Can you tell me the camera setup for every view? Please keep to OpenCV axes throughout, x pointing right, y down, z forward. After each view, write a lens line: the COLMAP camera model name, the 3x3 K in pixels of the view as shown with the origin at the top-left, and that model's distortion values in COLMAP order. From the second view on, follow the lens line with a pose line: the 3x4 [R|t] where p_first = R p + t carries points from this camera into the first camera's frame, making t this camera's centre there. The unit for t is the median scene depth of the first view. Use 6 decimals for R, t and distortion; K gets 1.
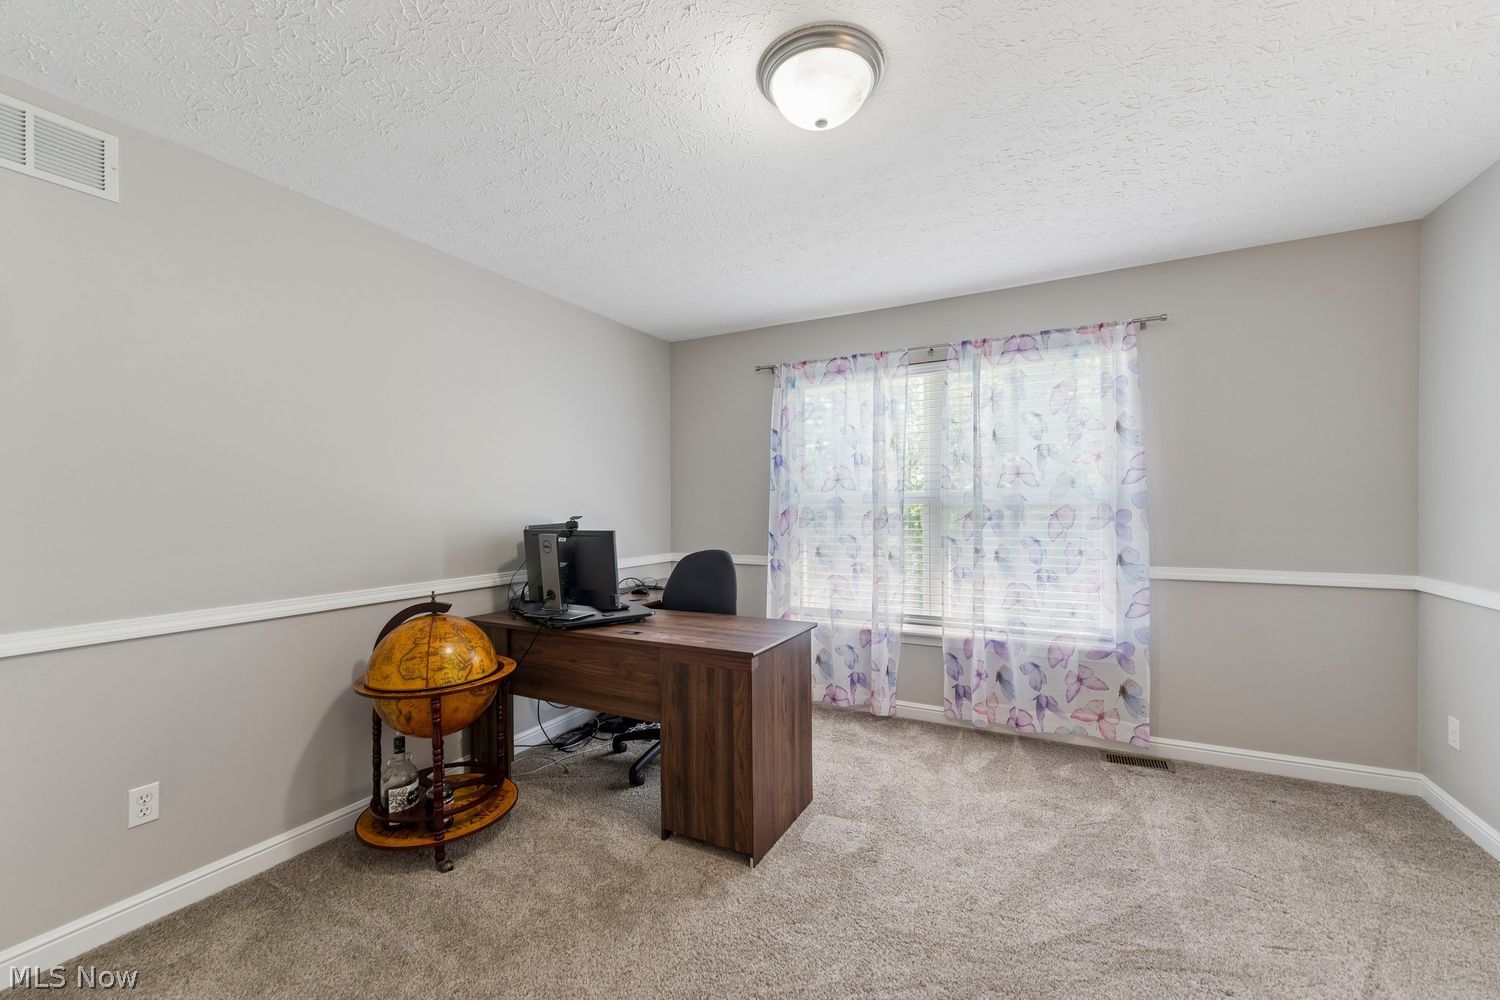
lens RADIAL K [[592.4, 0, 749.5], [0, 592.4, 497.6], [0, 0, 1]] dist [0.001938, -0.000716]
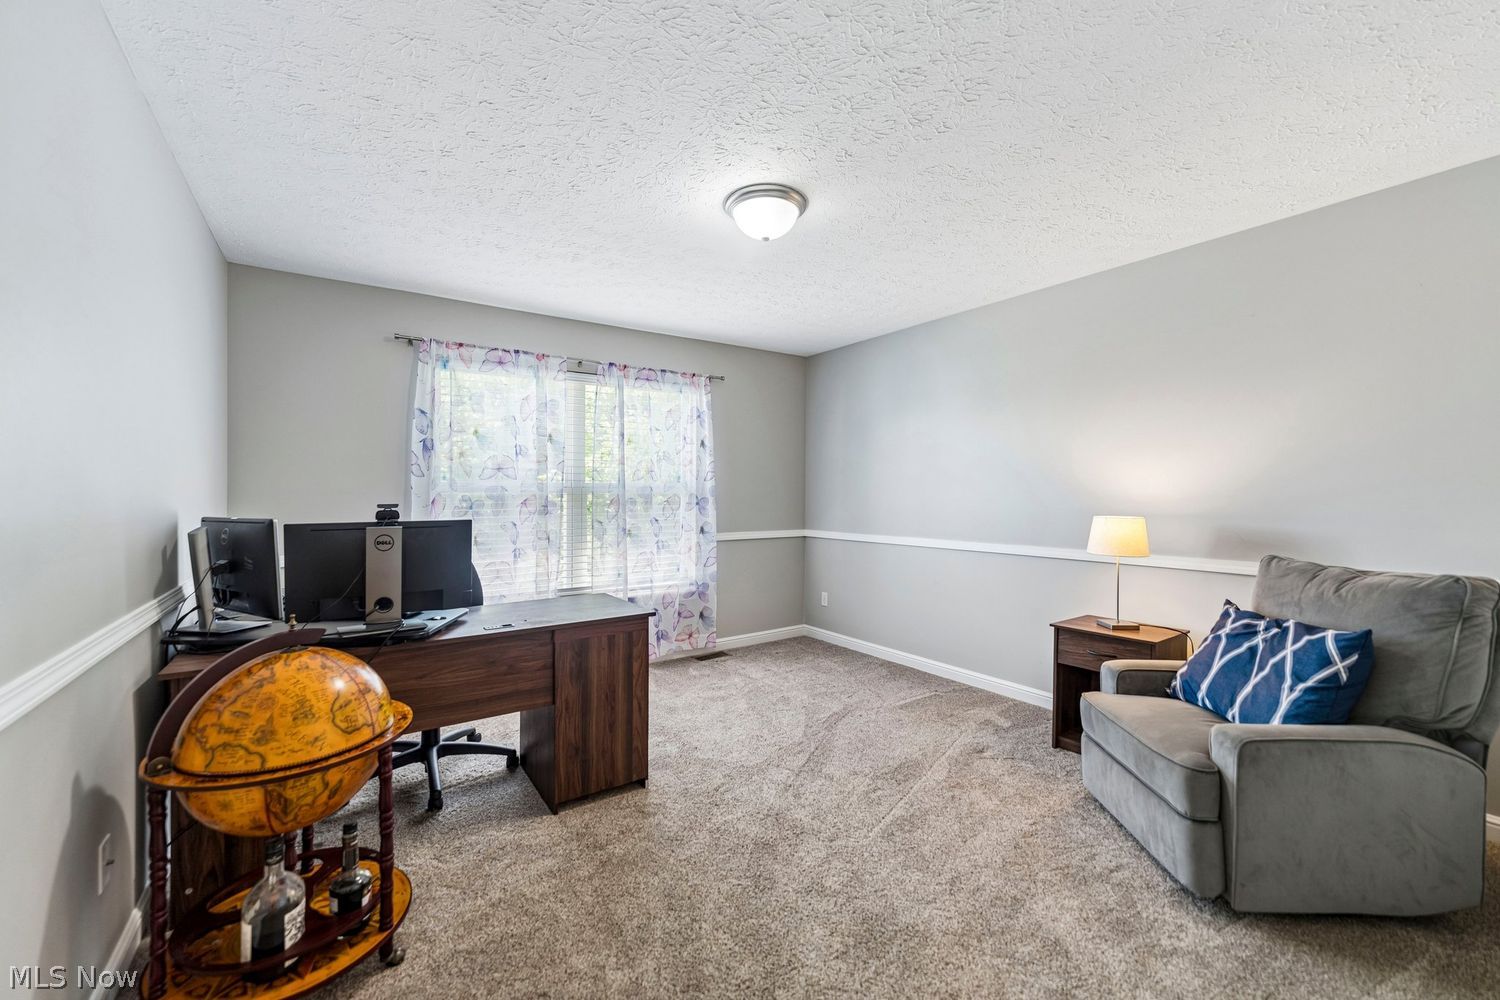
lens RADIAL K [[592.4, 0, 741.8], [0, 592.4, 501.5], [0, 0, 1]] dist [0.001938, -0.000716]
pose [[0.479426, -0.004018, 0.877573, -0.675055], [-0.014698, 0.999812, 0.012608, 0.009343], [-0.877459, -0.018943, 0.479277, 0.173122]]
